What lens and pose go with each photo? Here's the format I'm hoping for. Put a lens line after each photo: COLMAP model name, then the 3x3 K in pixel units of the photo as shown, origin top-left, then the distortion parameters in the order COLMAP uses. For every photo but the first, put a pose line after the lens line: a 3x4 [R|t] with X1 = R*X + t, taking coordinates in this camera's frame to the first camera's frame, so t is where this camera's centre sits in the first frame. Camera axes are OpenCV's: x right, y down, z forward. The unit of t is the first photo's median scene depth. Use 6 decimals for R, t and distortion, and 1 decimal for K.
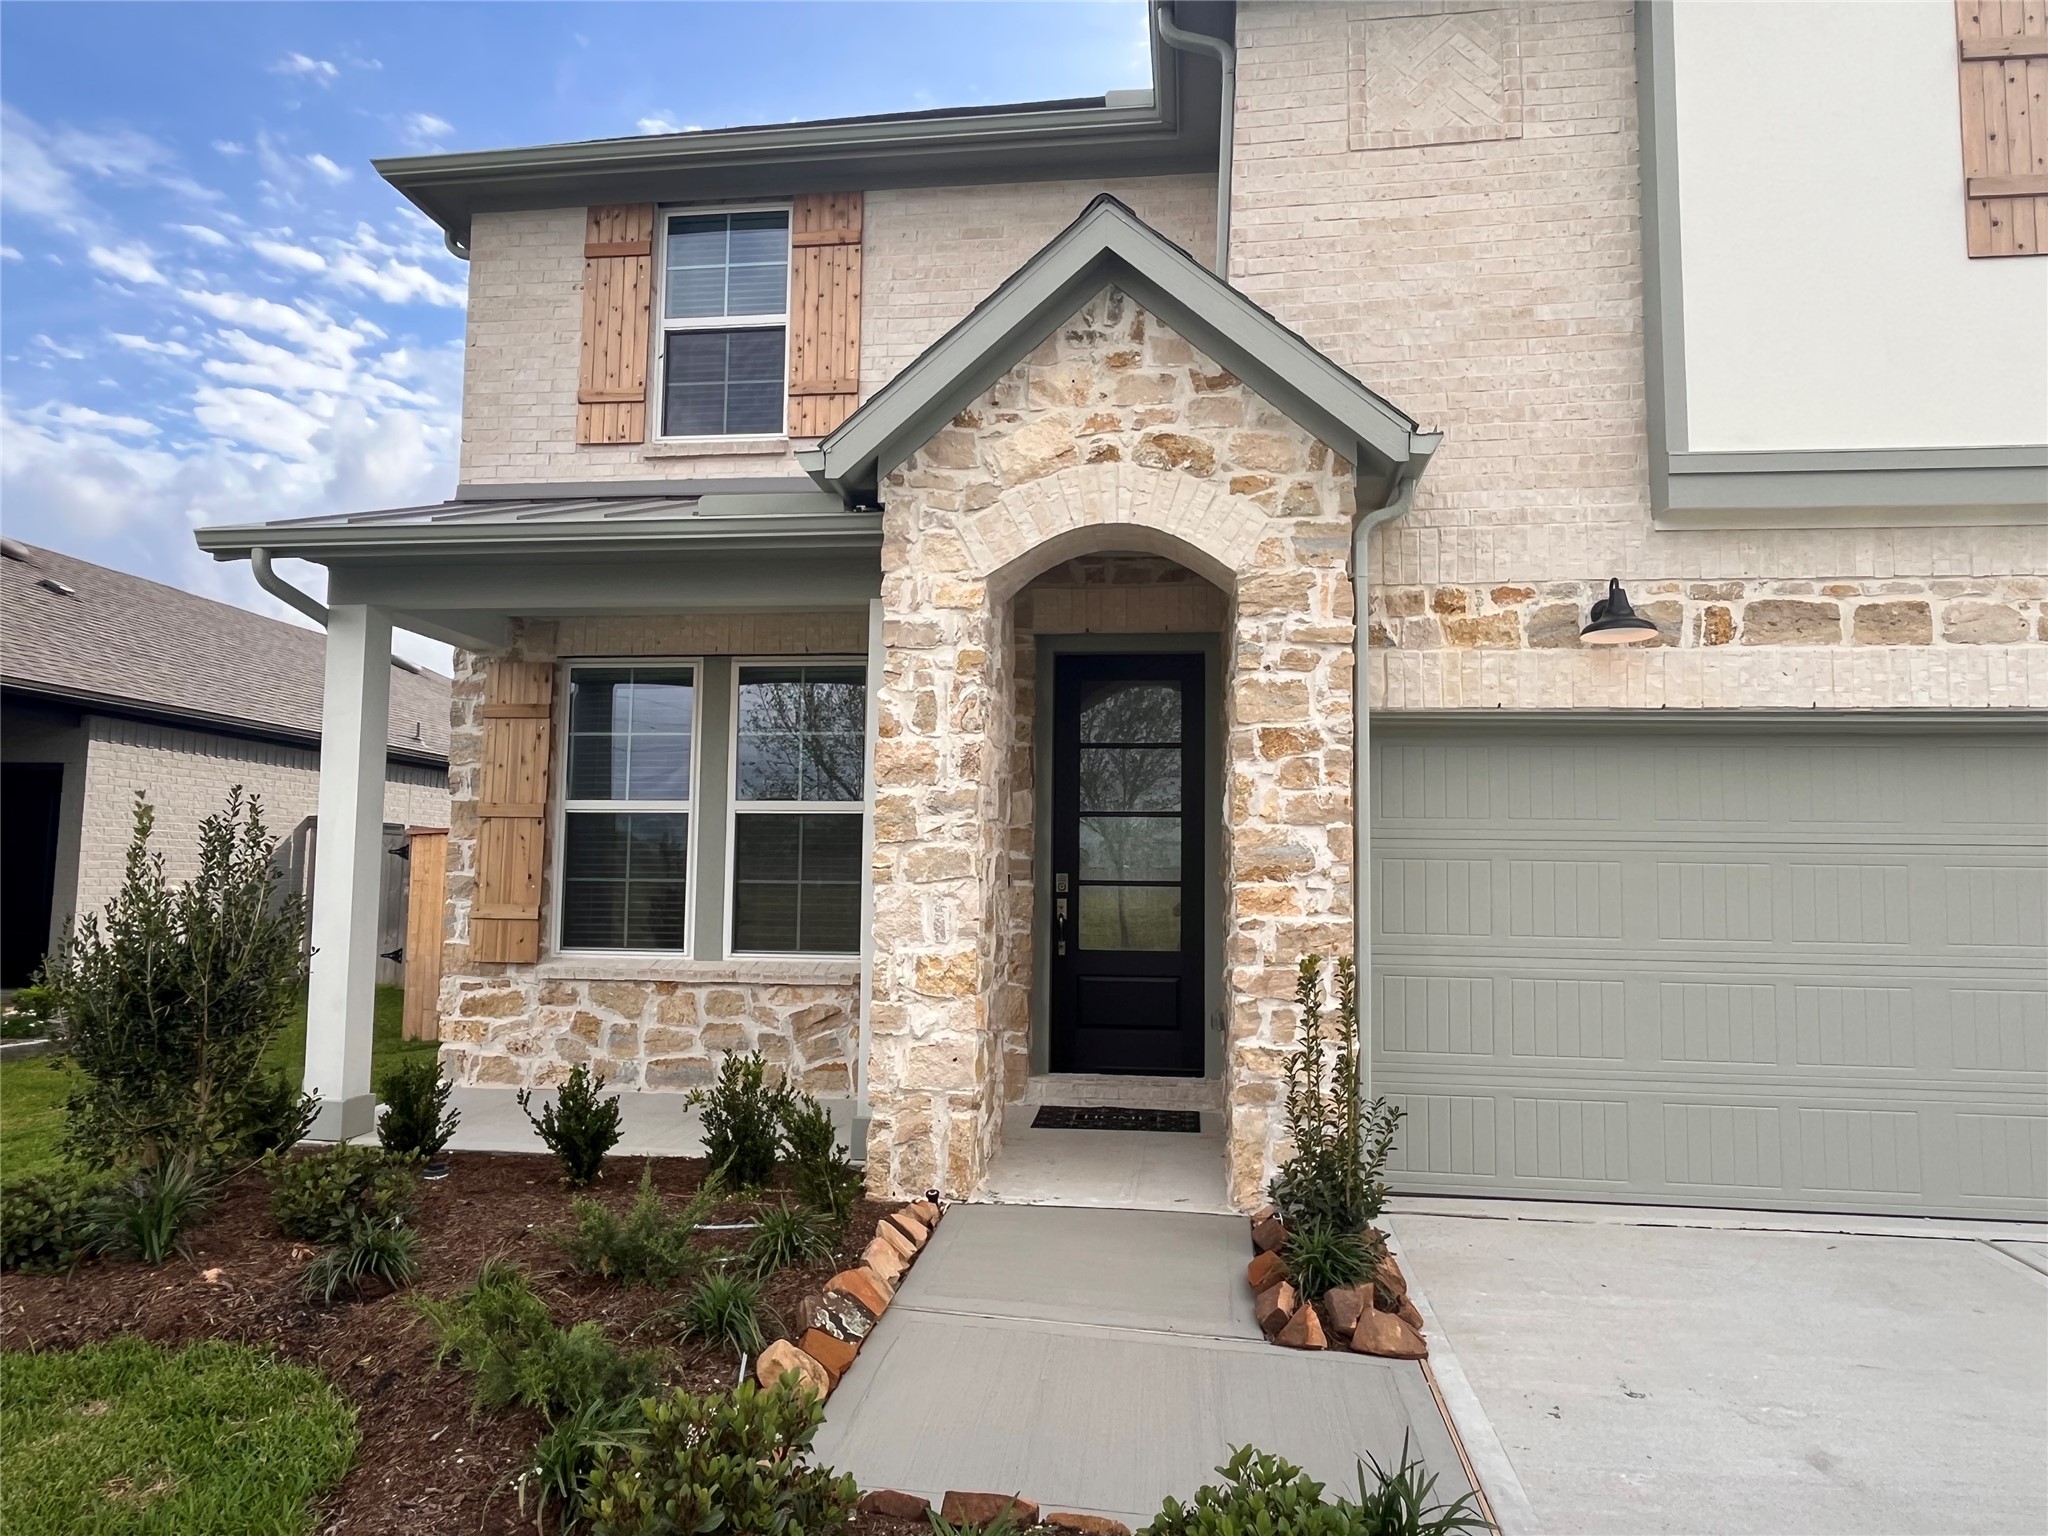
lens RADIAL K [[1267.6, 0, 1024.0], [0, 1267.6, 768.0], [0, 0, 1]] dist [0.003330, -0.004402]
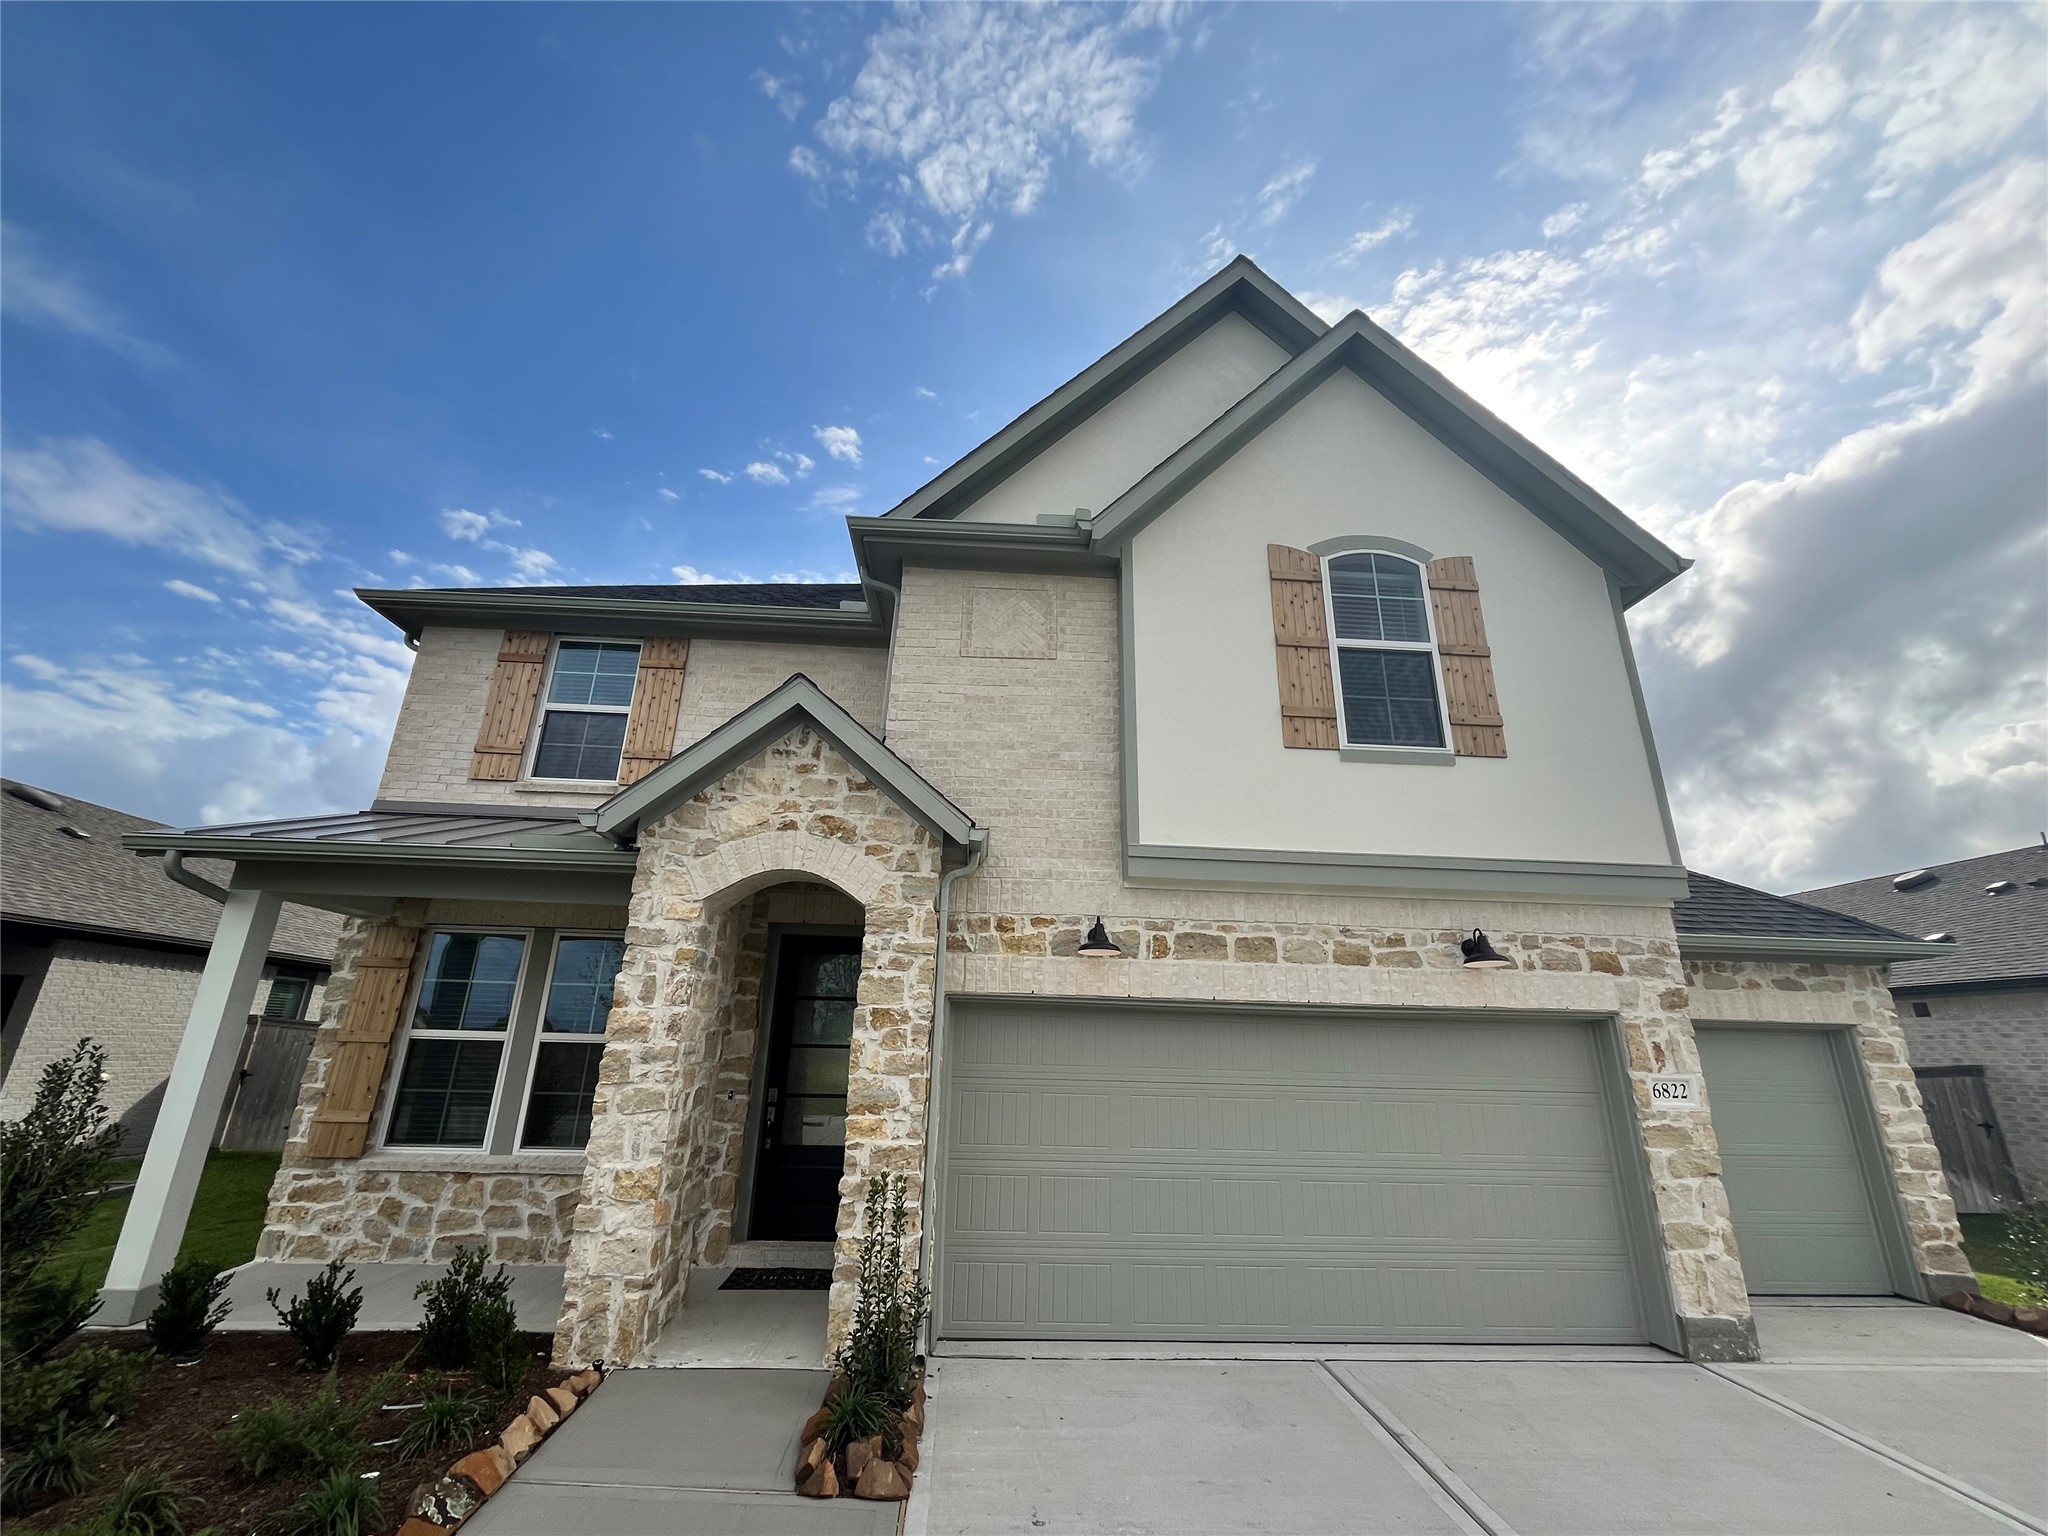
lens RADIAL K [[821.7, 0, 1024.0], [0, 821.7, 768.0], [0, 0, 1]] dist [-0.001237, -0.000025]
pose [[0.983290, 0.068441, 0.168689, 0.172727], [-0.027379, 0.971695, -0.234645, -0.082330], [-0.179973, 0.226106, 0.957333, -0.057245]]
